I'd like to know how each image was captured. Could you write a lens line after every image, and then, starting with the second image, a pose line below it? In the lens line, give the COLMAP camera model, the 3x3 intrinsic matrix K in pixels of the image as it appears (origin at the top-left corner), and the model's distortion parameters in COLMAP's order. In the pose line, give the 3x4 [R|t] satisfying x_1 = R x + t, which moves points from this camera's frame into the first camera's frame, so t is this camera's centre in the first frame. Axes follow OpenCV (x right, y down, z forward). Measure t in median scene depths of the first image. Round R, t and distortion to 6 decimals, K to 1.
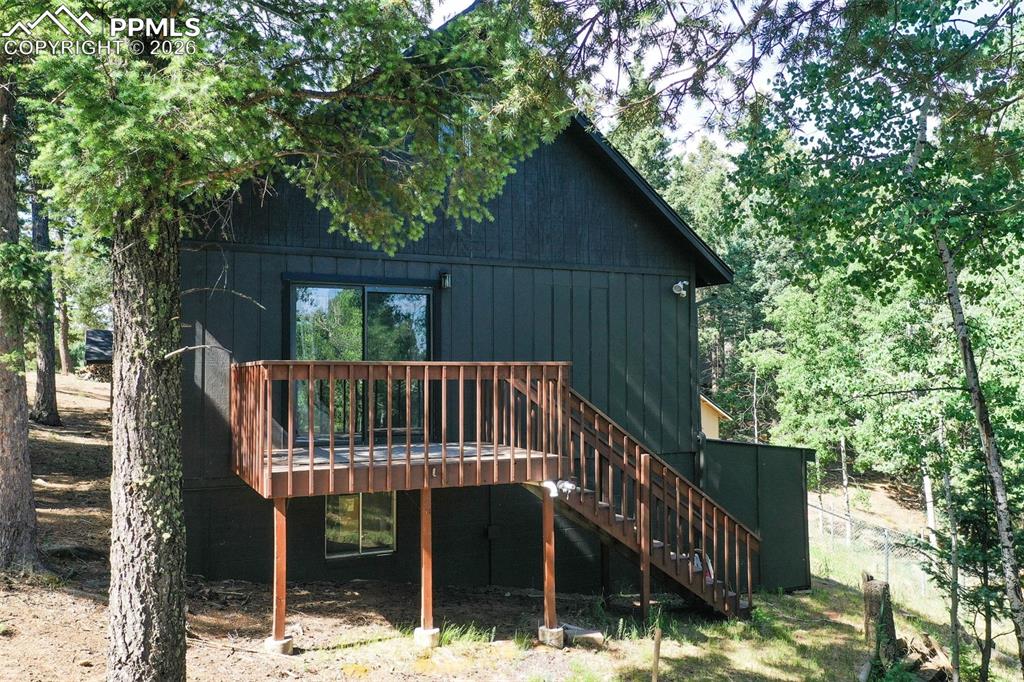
lens RADIAL K [[827.9, 0, 511.1], [0, 827.9, 336.8], [0, 0, 1]] dist [0.009378, 0.000247]
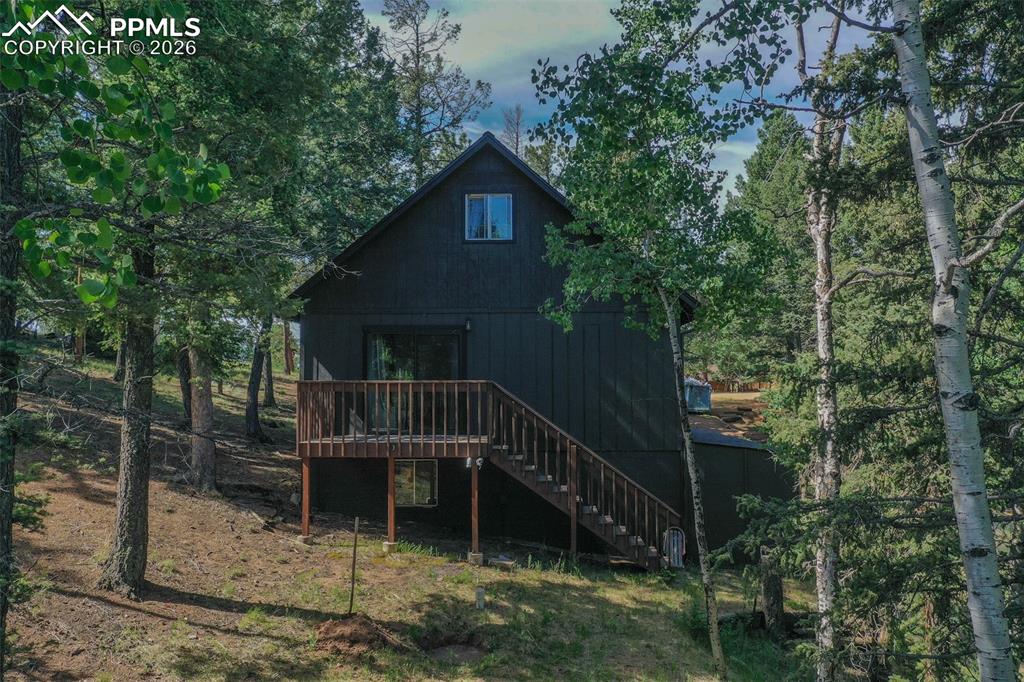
lens RADIAL K [[827.9, 0, 513.1], [0, 827.9, 345.8], [0, 0, 1]] dist [0.009378, 0.000247]
pose [[0.884995, -0.023014, -0.465031, 0.817676], [0.019584, 0.999734, -0.012205, -0.013652], [0.465188, 0.001694, 0.885210, -0.324123]]
